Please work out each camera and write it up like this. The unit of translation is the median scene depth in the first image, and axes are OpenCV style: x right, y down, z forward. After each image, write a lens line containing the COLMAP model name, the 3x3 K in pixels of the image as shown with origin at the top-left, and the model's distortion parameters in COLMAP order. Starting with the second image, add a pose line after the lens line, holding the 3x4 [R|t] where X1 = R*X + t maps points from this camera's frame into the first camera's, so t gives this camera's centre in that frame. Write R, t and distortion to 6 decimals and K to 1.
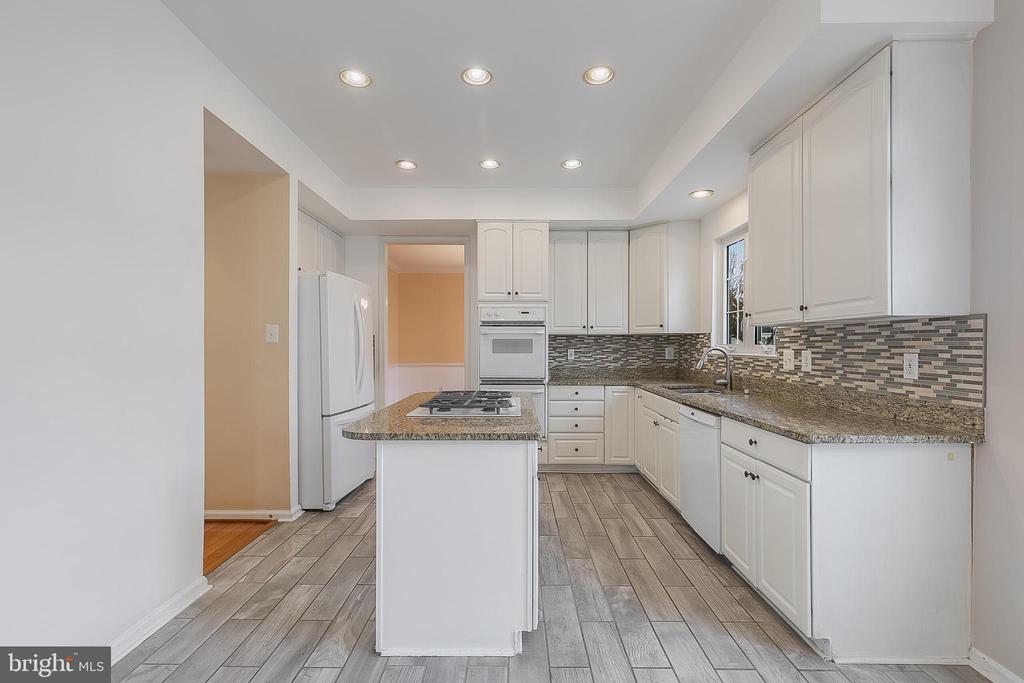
lens RADIAL K [[464.5, 0, 510.7], [0, 464.5, 345.7], [0, 0, 1]] dist [0.003608, 0.000117]
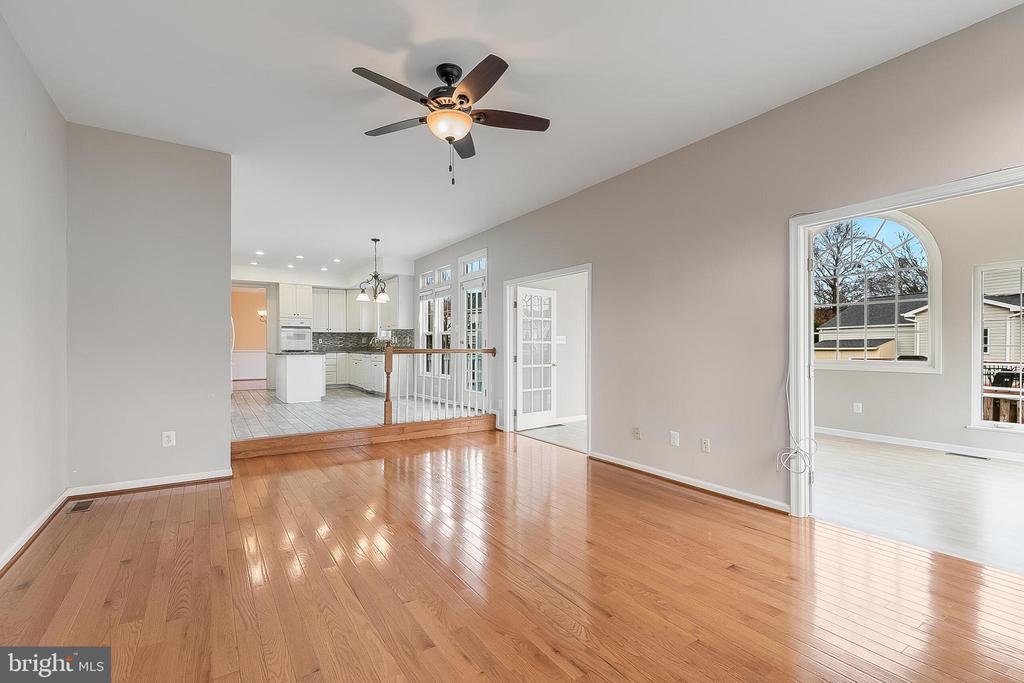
lens RADIAL K [[457.4, 0, 510.9], [0, 457.4, 351.4], [0, 0, 1]] dist [0.001842, -0.000039]
pose [[0.831079, -0.008323, 0.556092, -0.599023], [0.001577, 0.999919, 0.012608, 0.074767], [-0.556152, -0.009602, 0.831025, -2.426843]]
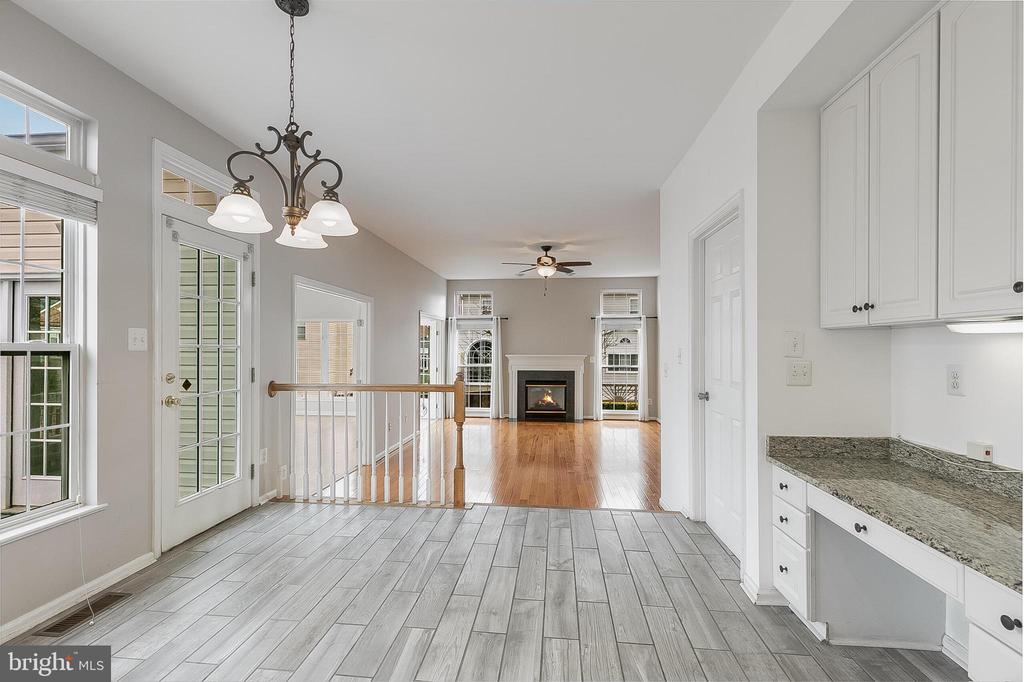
lens RADIAL K [[464.5, 0, 510.7], [0, 464.5, 345.2], [0, 0, 1]] dist [0.003608, 0.000117]
pose [[-0.996052, -0.005433, 0.088607, -0.181666], [-0.006277, 0.999937, -0.009255, -0.007626], [-0.088552, -0.009775, -0.996024, 0.767069]]
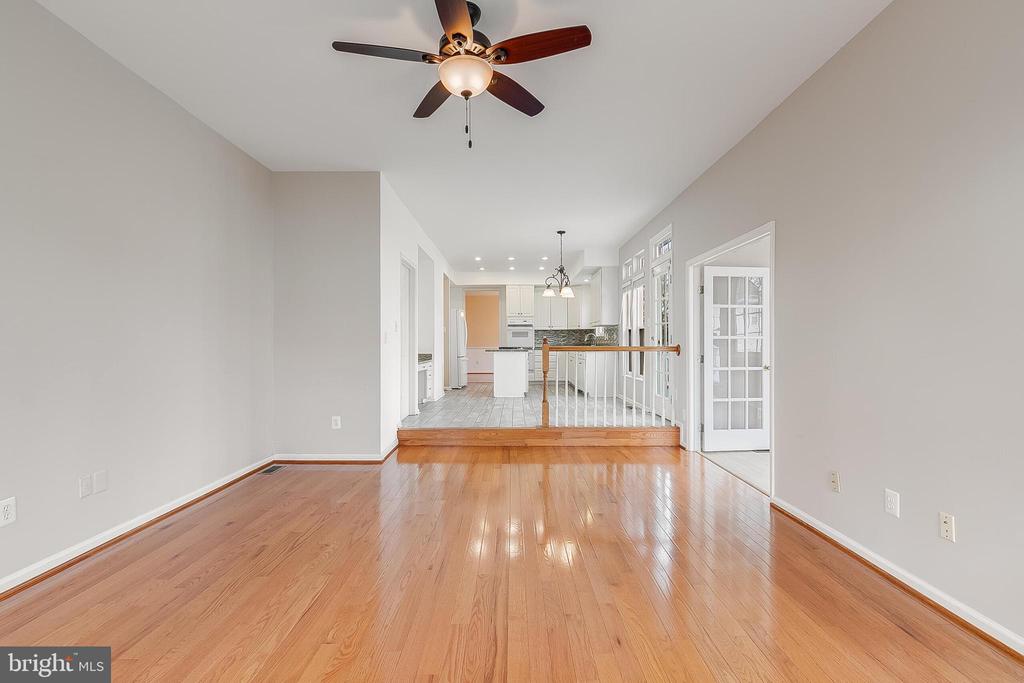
lens RADIAL K [[464.5, 0, 510.7], [0, 464.5, 345.7], [0, 0, 1]] dist [0.003608, 0.000117]
pose [[0.999985, -0.005469, -0.000138, -0.073619], [0.005470, 0.999972, 0.005072, 0.075653], [0.000110, -0.005073, 0.999987, -2.362630]]
